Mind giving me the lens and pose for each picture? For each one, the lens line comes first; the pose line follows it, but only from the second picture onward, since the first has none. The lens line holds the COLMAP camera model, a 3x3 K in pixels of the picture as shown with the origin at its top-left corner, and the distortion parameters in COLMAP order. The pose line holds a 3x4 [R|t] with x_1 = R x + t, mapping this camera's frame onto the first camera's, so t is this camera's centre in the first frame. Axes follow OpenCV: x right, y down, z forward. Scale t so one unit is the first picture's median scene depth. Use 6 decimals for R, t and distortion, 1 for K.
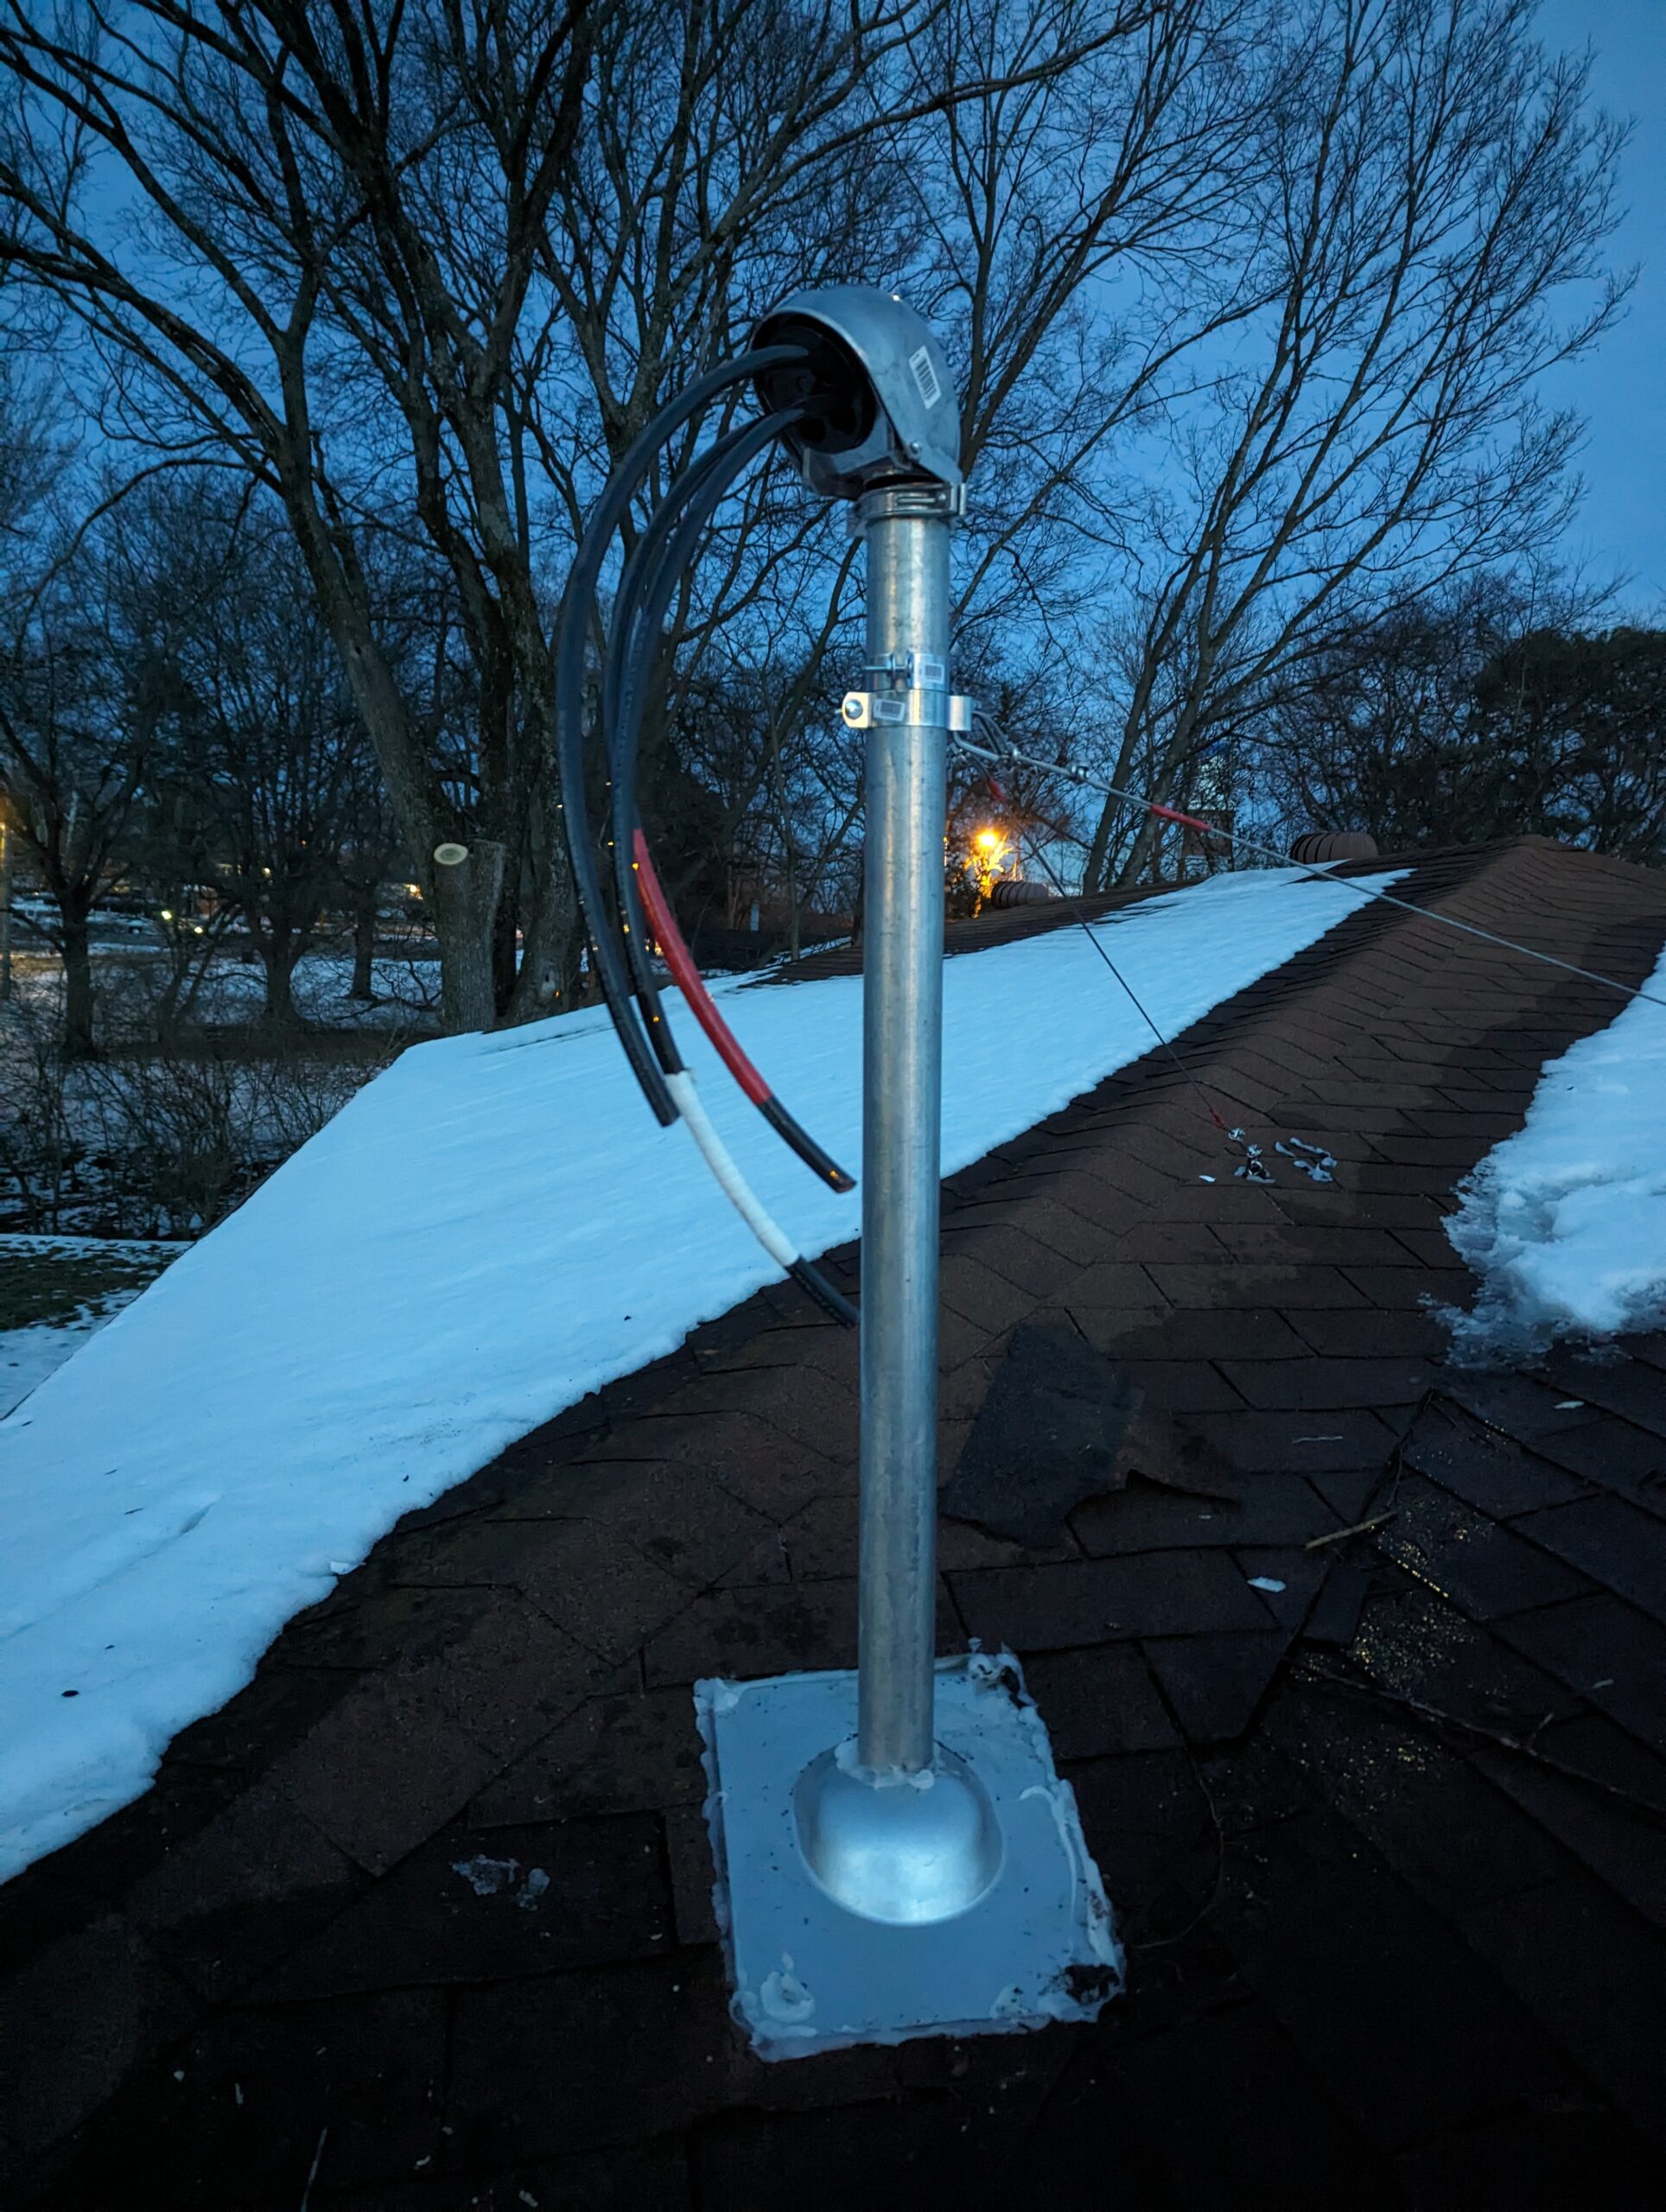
lens RADIAL K [[1554.1, 0, 833.0], [0, 1554.1, 1106.0], [0, 0, 1]] dist [0.034921, -0.000651]
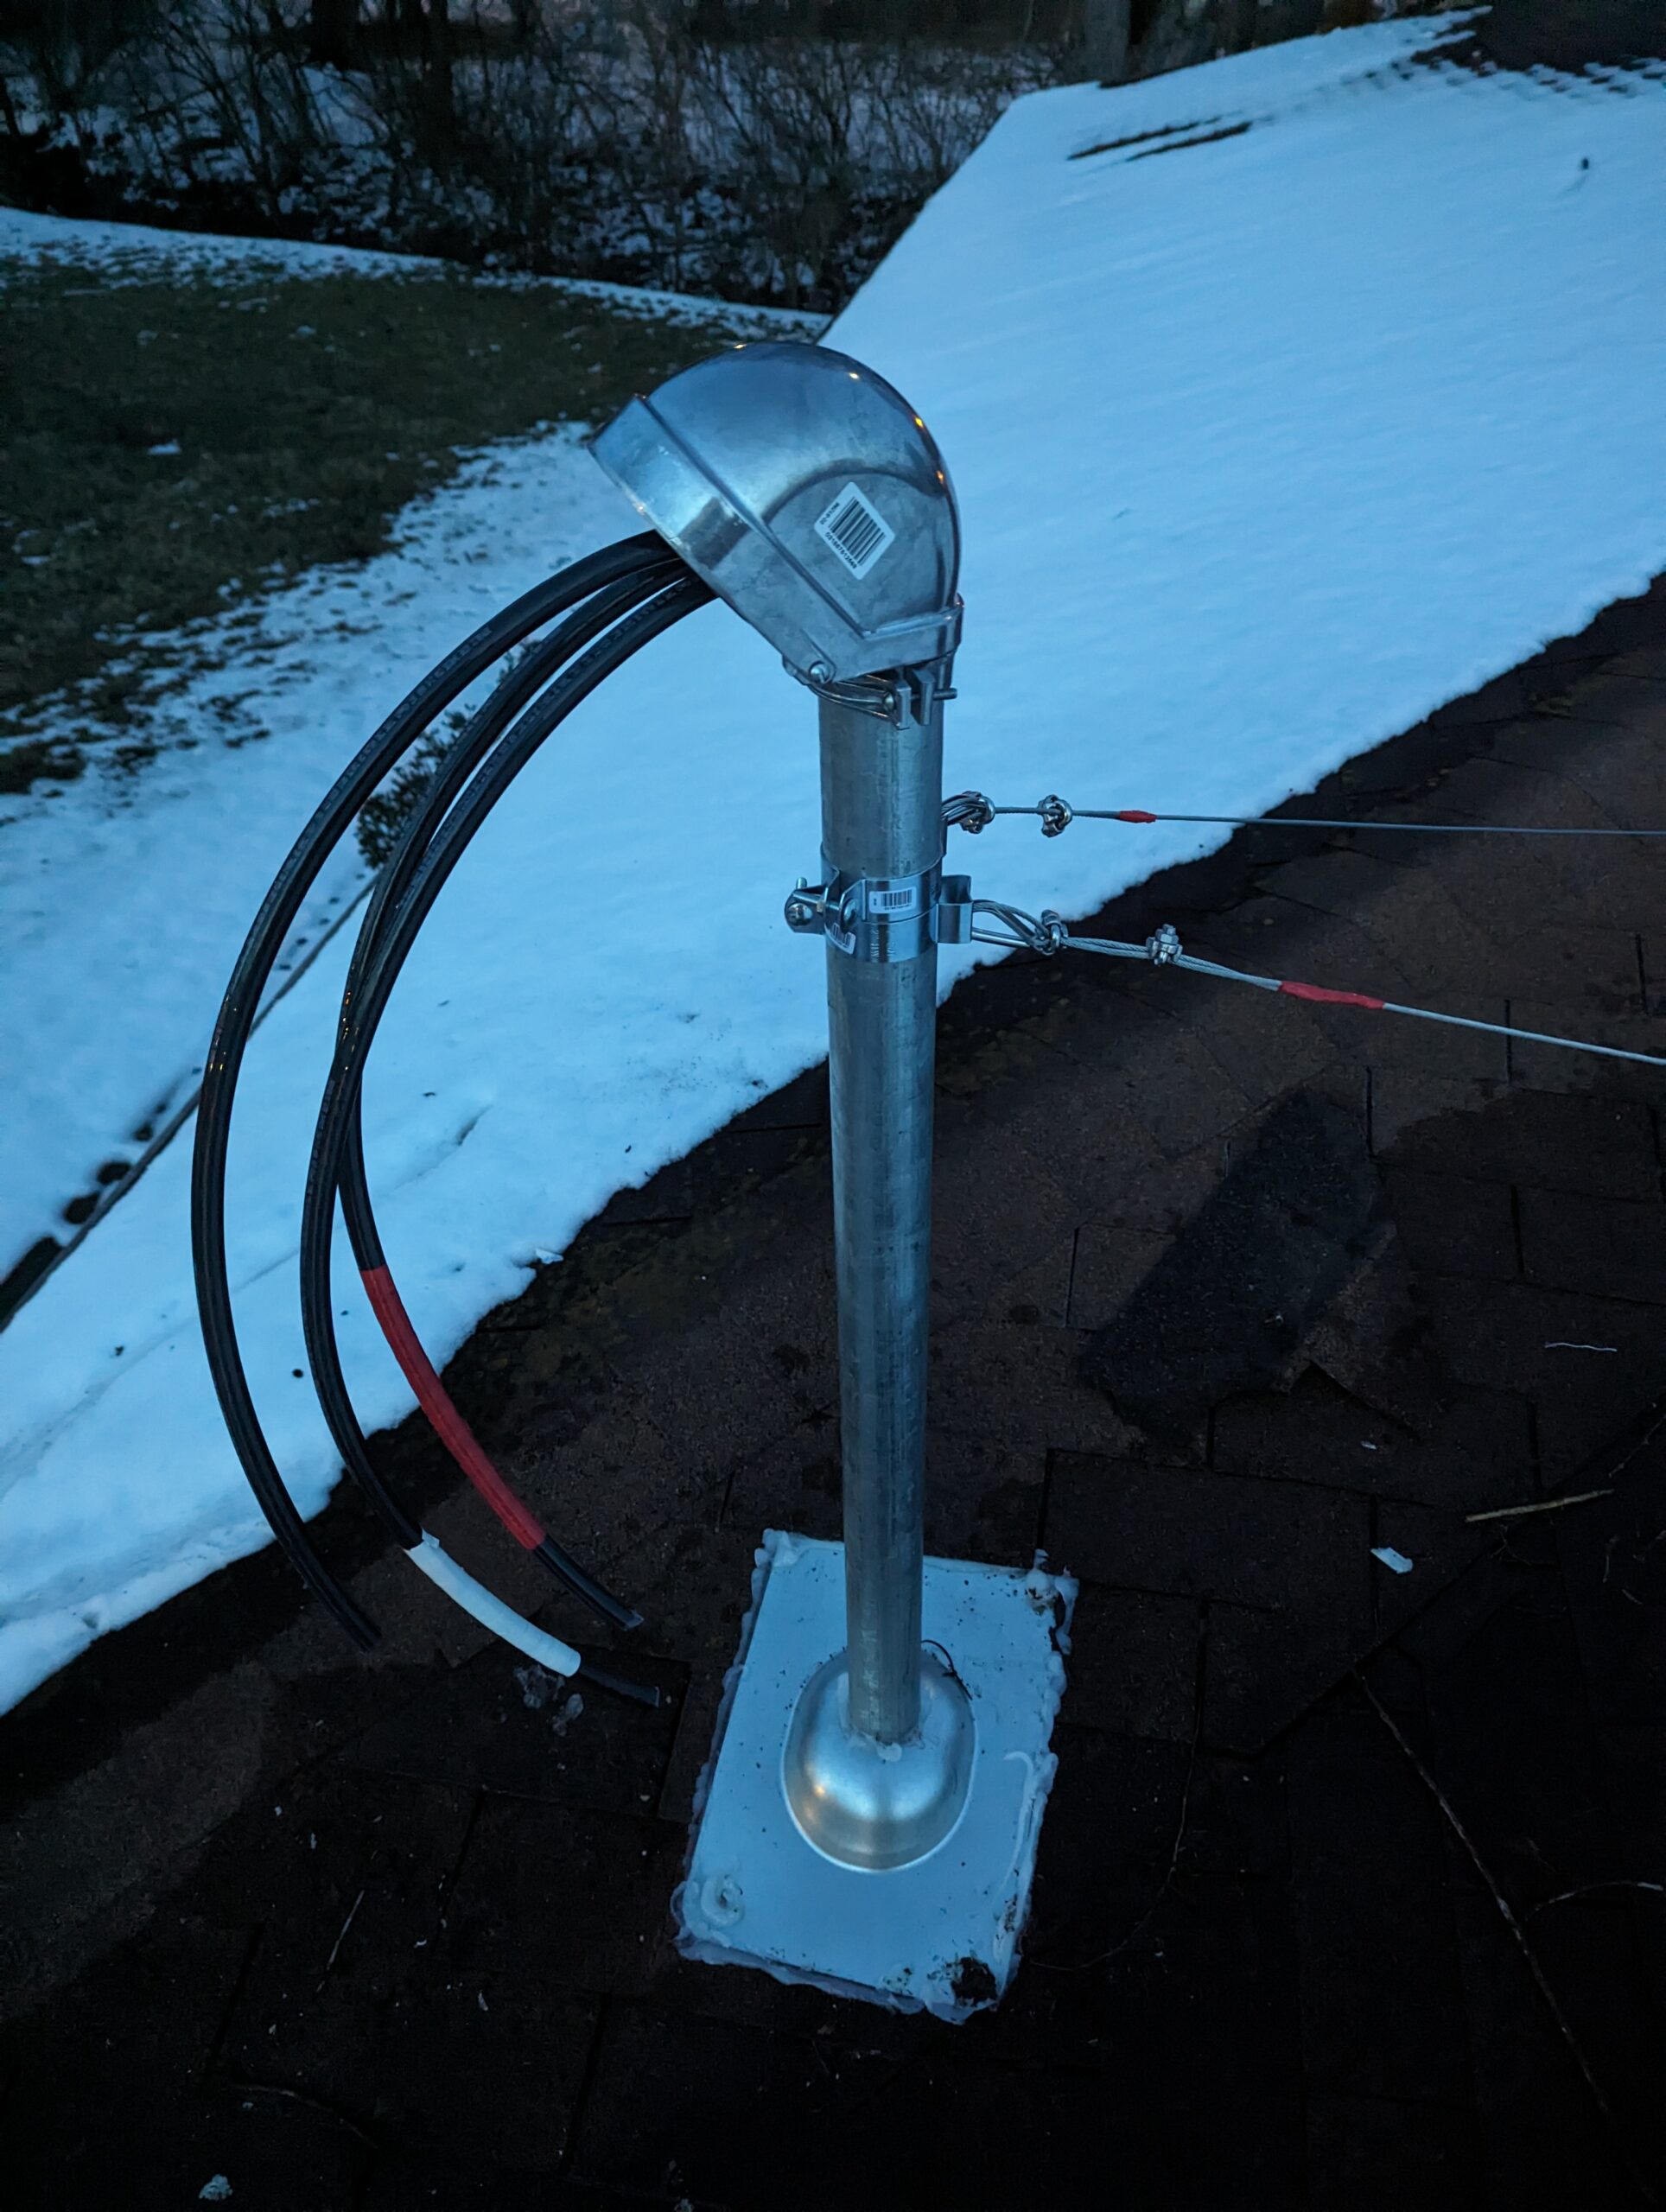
lens RADIAL K [[1554.1, 0, 833.0], [0, 1554.1, 1106.0], [0, 0, 1]] dist [0.034921, -0.000651]
pose [[0.924244, 0.227066, -0.306942, 0.194076], [-0.024843, 0.837993, 0.545115, -0.412001], [0.380993, -0.496194, 0.780152, 0.283284]]
